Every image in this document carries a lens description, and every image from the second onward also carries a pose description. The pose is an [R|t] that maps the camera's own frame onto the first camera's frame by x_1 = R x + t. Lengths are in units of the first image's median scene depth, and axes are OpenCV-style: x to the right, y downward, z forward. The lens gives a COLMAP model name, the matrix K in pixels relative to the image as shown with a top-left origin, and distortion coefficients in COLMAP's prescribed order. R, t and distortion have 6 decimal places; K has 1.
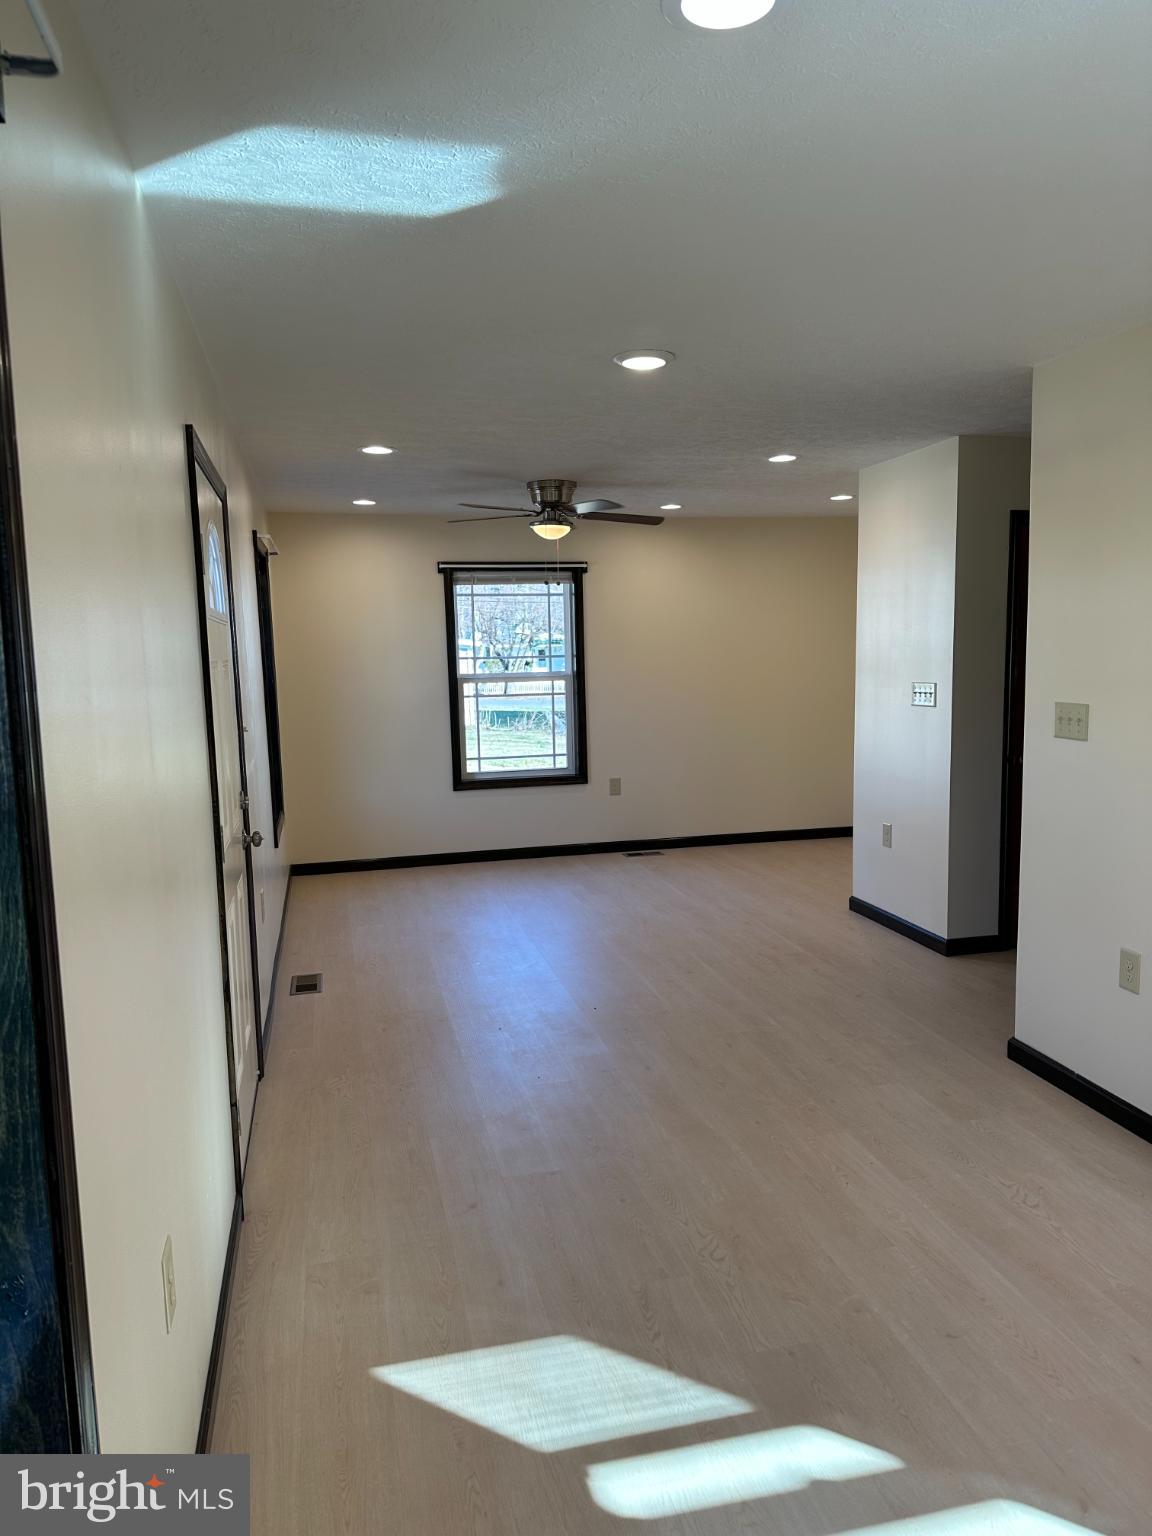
lens RADIAL K [[1069.7, 0, 571.3], [0, 1069.7, 773.4], [0, 0, 1]] dist [0.070107, 0.000243]
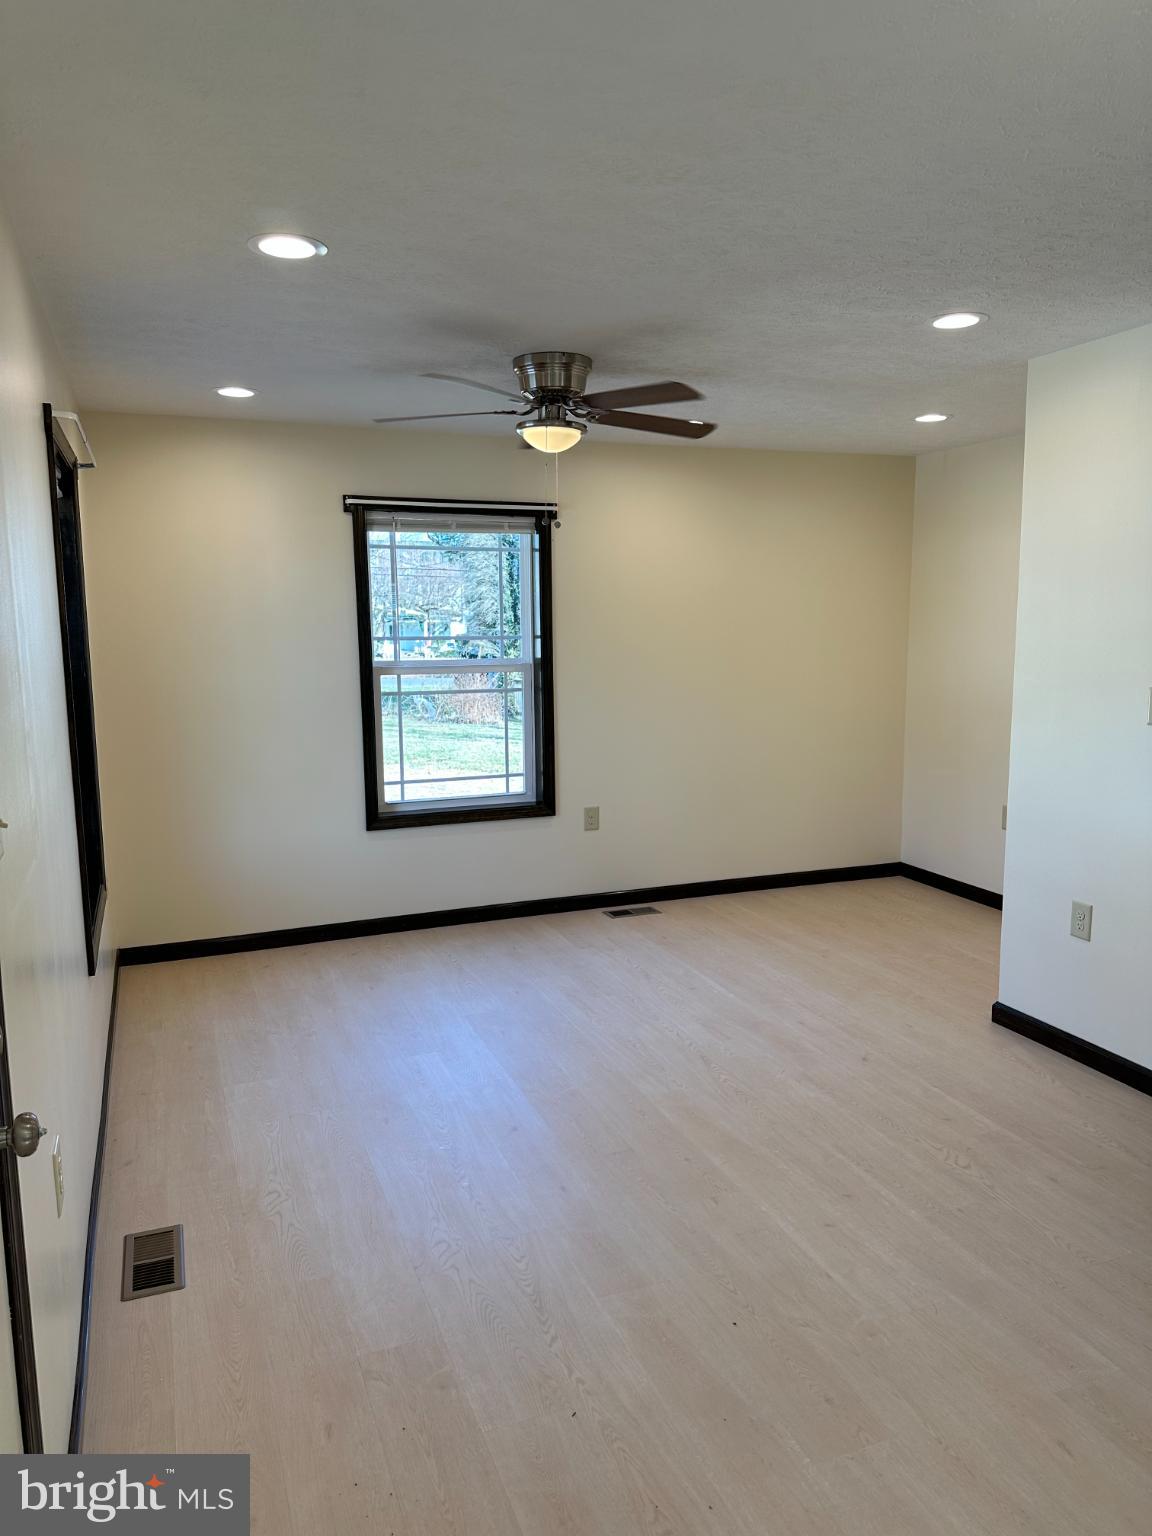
lens RADIAL K [[1121.2, 0, 576.0], [0, 1121.2, 768.0], [0, 0, 1]] dist [0.156365, -0.301220]
pose [[0.991892, -0.004661, 0.127000, -0.069734], [0.003502, 0.999950, 0.009342, -0.030752], [-0.127037, -0.008822, 0.991859, 0.266189]]
